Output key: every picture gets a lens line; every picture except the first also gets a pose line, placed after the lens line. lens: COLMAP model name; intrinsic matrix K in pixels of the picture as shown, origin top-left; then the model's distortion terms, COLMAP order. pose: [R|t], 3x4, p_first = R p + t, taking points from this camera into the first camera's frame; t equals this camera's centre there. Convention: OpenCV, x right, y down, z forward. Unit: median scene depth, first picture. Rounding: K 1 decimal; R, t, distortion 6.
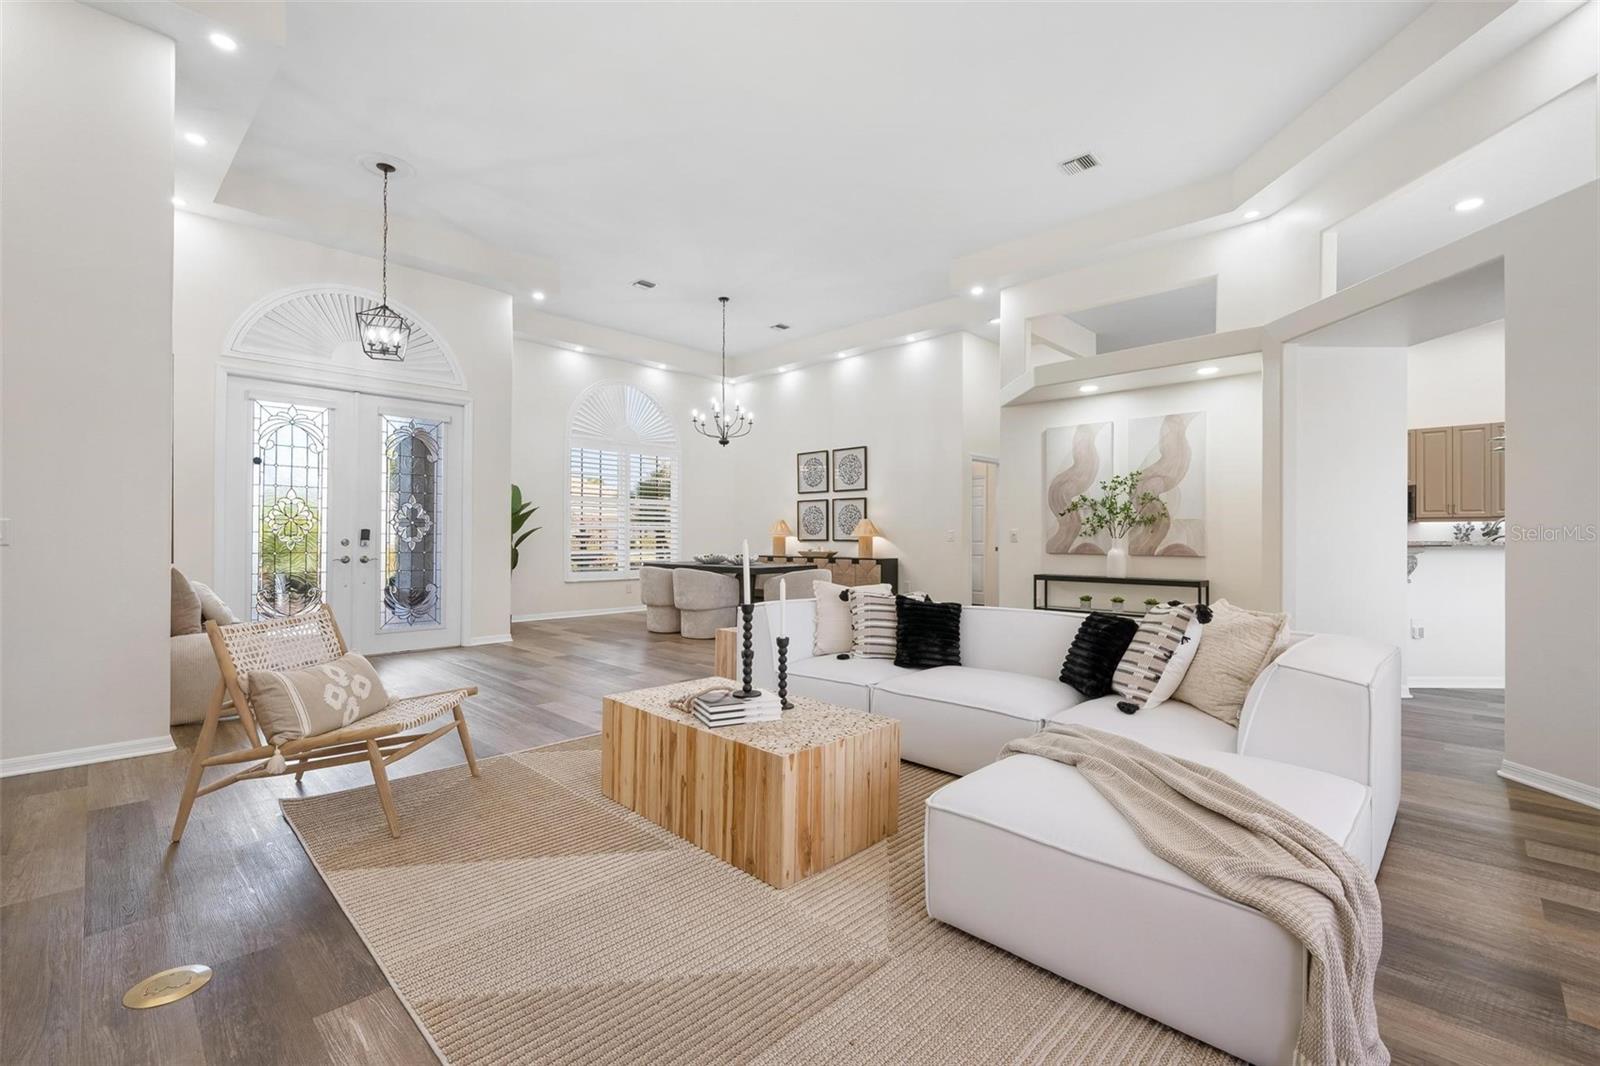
lens RADIAL K [[678.4, 0, 808.1], [0, 678.4, 536.4], [0, 0, 1]] dist [0.003128, 0.000116]
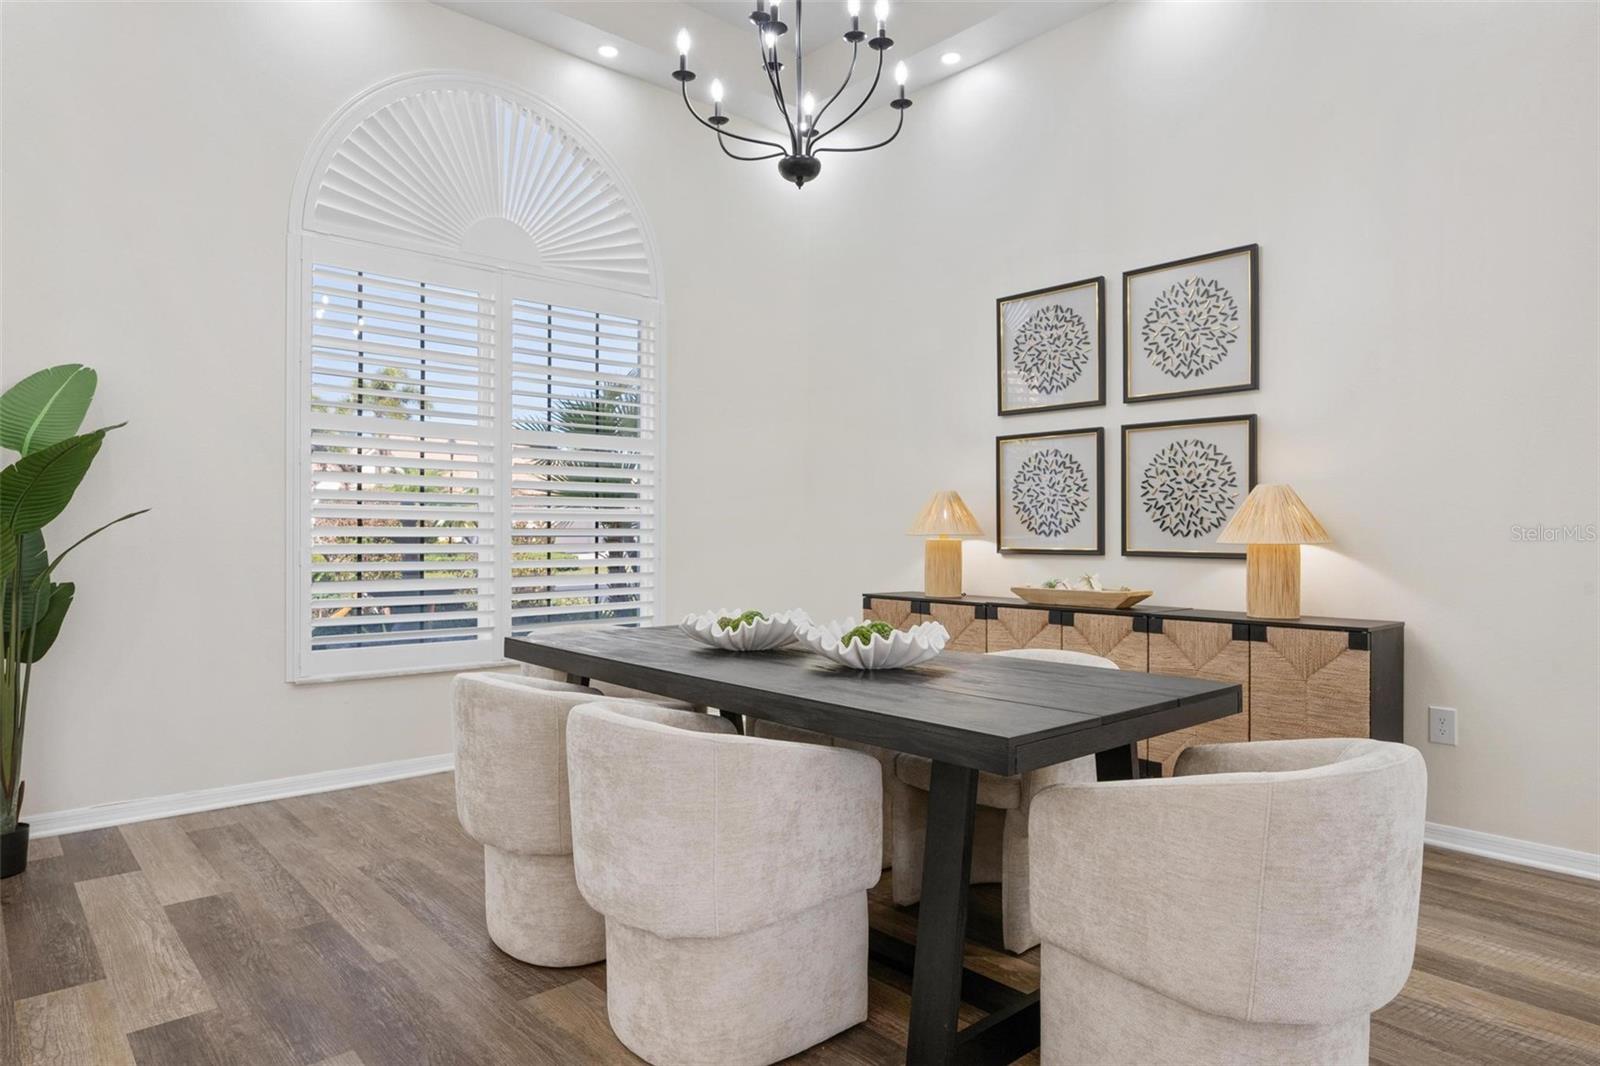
lens RADIAL K [[926.2, 0, 827.8], [0, 926.2, 539.9], [0, 0, 1]] dist [-0.014632, -0.000226]
pose [[0.998510, 0.002149, -0.054526, -0.084326], [-0.001578, 0.999944, 0.010512, -0.005602], [0.054545, -0.010410, 0.998457, 0.588448]]
